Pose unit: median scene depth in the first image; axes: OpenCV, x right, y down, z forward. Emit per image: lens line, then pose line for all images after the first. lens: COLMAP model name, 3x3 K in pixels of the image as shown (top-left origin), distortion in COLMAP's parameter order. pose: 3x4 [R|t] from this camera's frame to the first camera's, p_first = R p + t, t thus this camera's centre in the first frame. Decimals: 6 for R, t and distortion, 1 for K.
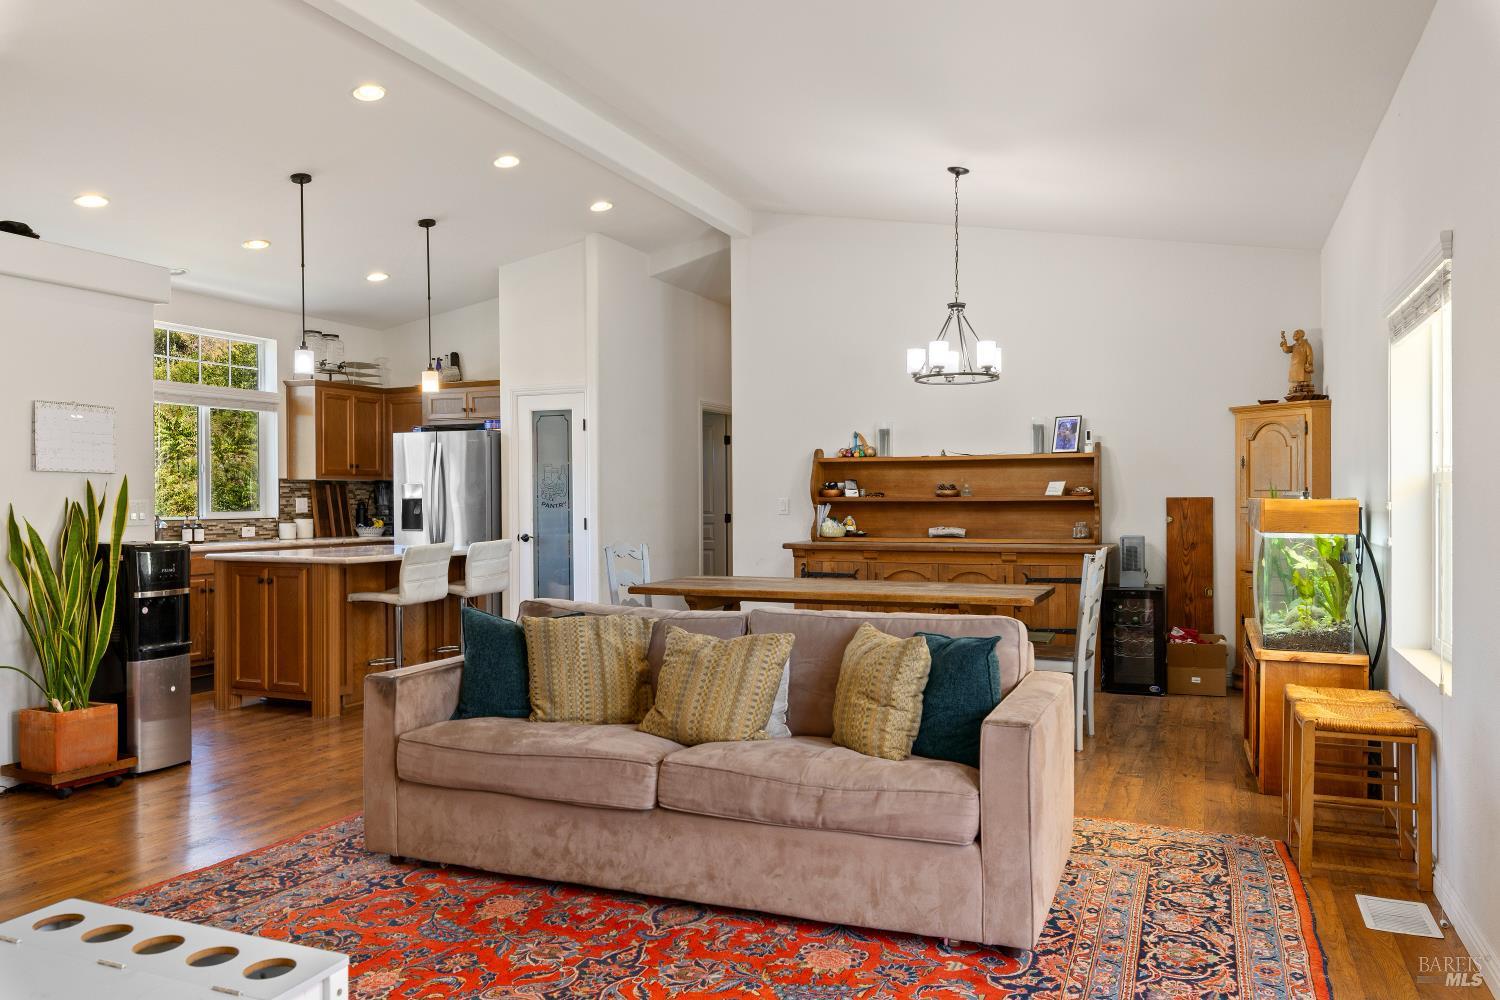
lens RADIAL K [[1089.3, 0, 750.0], [0, 1089.3, 502.8], [0, 0, 1]] dist [0.001347, -0.000137]
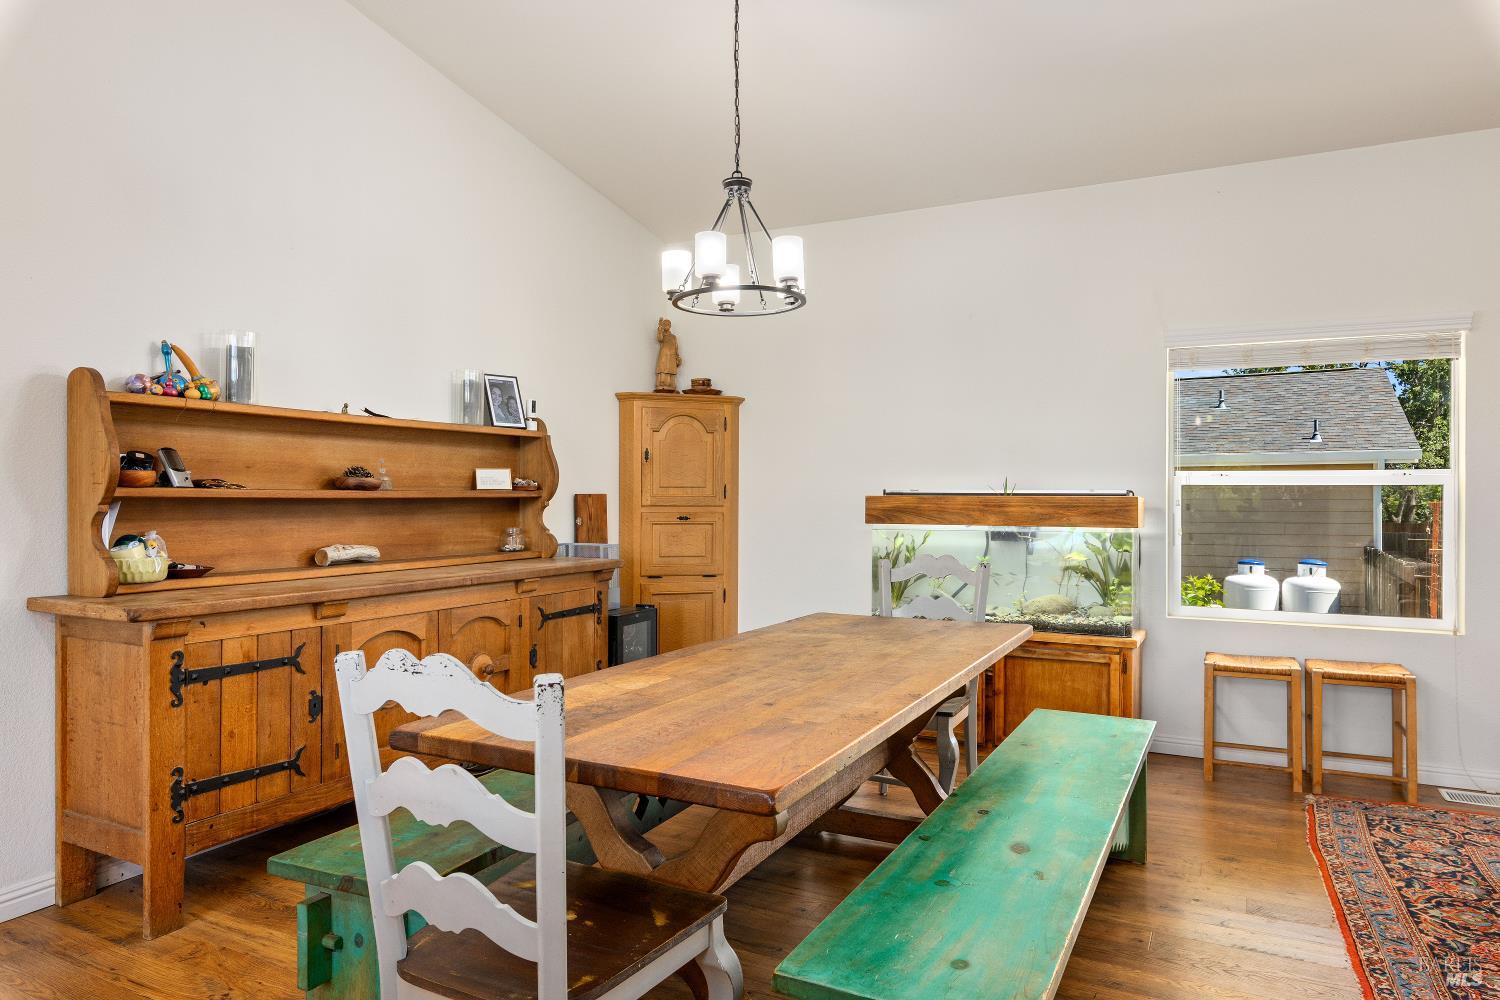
lens RADIAL K [[948.4, 0, 752.3], [0, 948.4, 494.2], [0, 0, 1]] dist [0.003699, -0.001504]
pose [[0.077044, 0.006700, 0.997005, -0.291545], [-0.001285, 0.999977, -0.006621, -0.000211], [-0.997027, -0.000771, 0.077051, 0.784462]]
